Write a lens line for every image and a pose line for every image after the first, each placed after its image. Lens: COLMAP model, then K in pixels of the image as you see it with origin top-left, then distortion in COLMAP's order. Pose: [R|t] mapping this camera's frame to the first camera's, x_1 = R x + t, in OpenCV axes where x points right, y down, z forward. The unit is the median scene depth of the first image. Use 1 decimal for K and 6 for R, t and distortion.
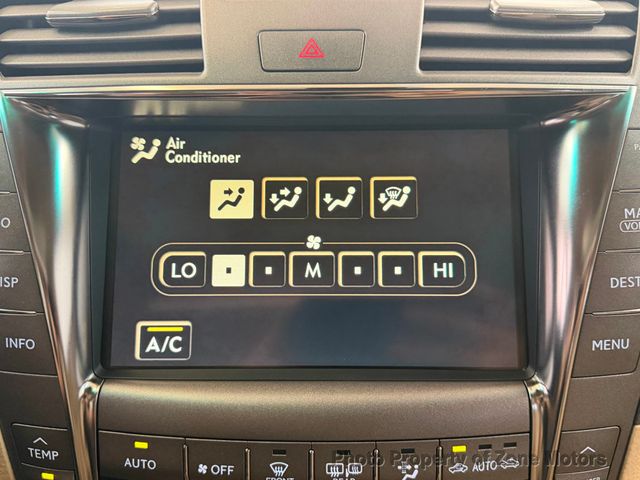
lens RADIAL K [[539.7, 0, 317.3], [0, 539.7, 254.1], [0, 0, 1]] dist [-0.011823, -0.038717]
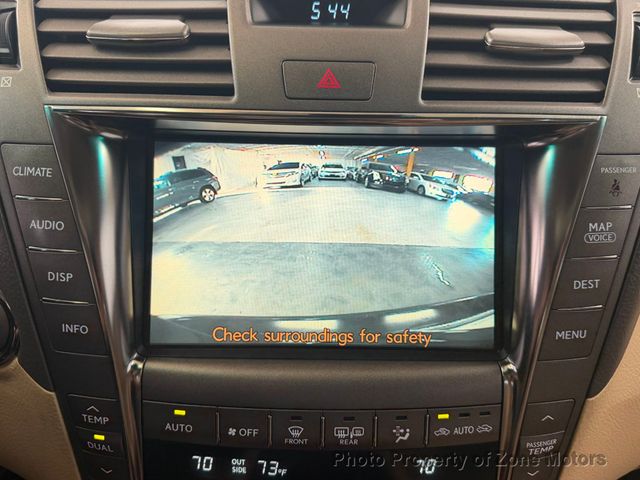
lens RADIAL K [[539.7, 0, 313.0], [0, 539.7, 247.8], [0, 0, 1]] dist [-0.011823, -0.038717]
pose [[0.999428, 0.012307, 0.031505, -0.074554], [-0.015349, 0.995045, 0.098237, -0.133172], [-0.030140, -0.098665, 0.994664, -0.168019]]
